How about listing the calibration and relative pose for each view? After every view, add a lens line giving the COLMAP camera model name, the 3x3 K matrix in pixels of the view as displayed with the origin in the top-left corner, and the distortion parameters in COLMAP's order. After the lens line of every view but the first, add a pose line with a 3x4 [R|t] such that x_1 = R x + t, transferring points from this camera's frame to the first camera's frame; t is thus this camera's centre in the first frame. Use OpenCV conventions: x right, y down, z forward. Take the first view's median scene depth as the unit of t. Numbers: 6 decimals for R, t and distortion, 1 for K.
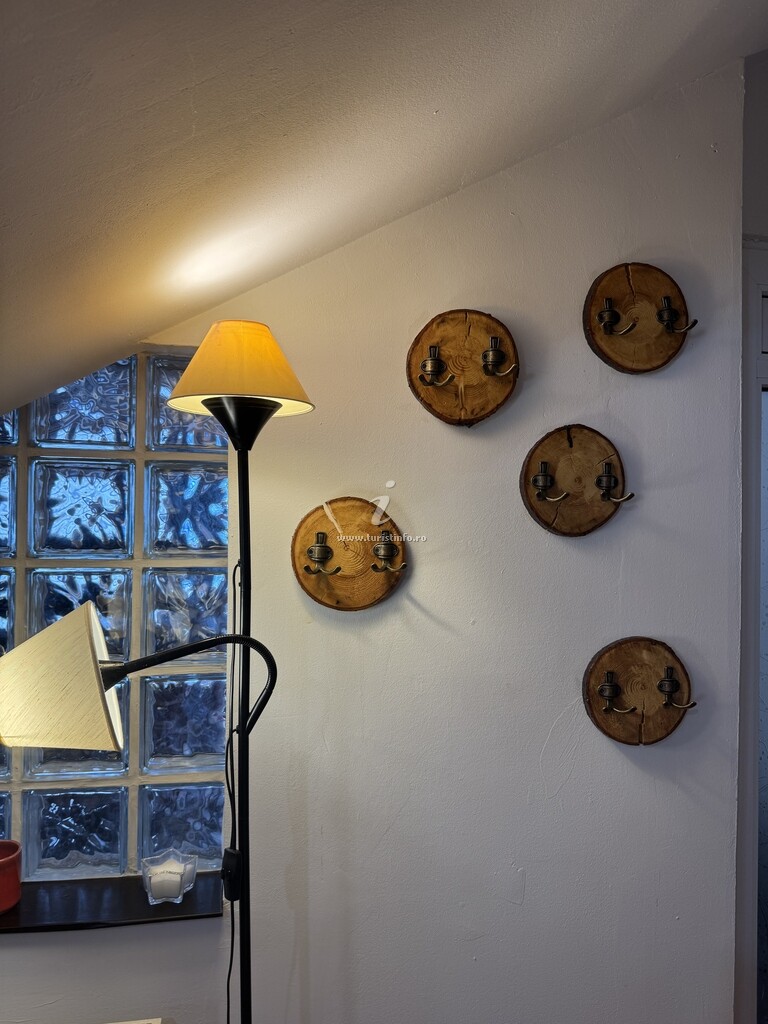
lens RADIAL K [[729.1, 0, 384.0], [0, 729.1, 512.2], [0, 0, 1]] dist [0.007494, 0.001558]
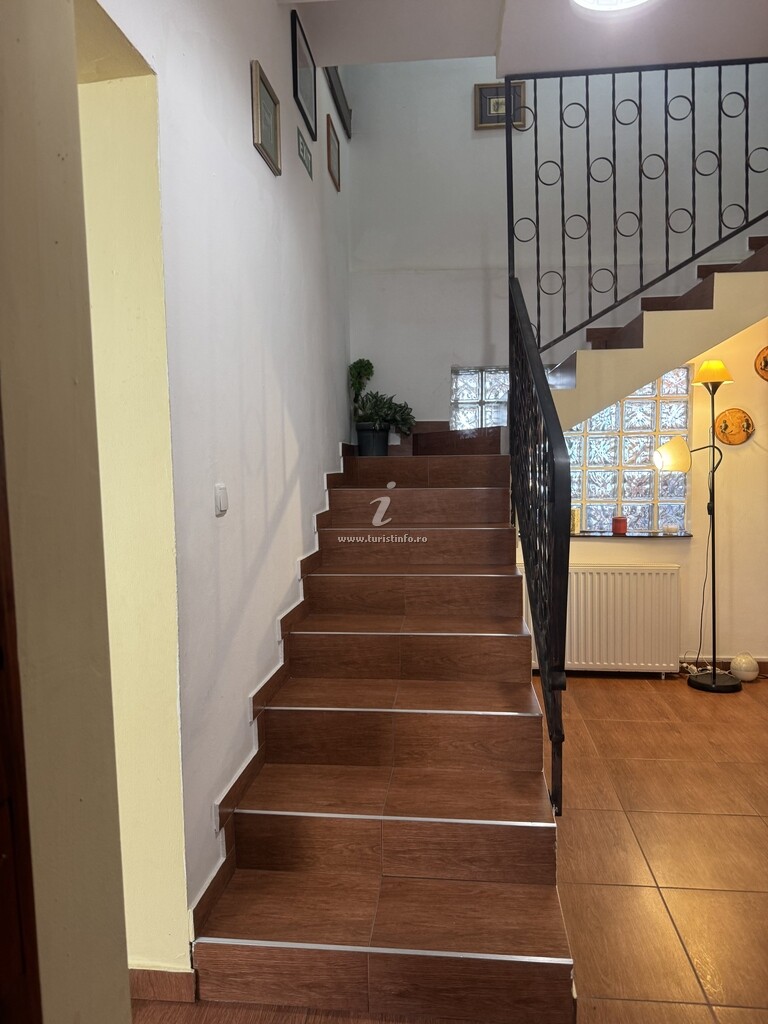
lens RADIAL K [[729.1, 0, 383.4], [0, 729.1, 514.1], [0, 0, 1]] dist [0.007494, 0.001558]
pose [[0.957616, -0.004366, -0.288015, -0.592507], [0.033163, 0.994907, 0.095182, 0.082628], [0.286133, -0.100700, 0.952884, -2.482436]]
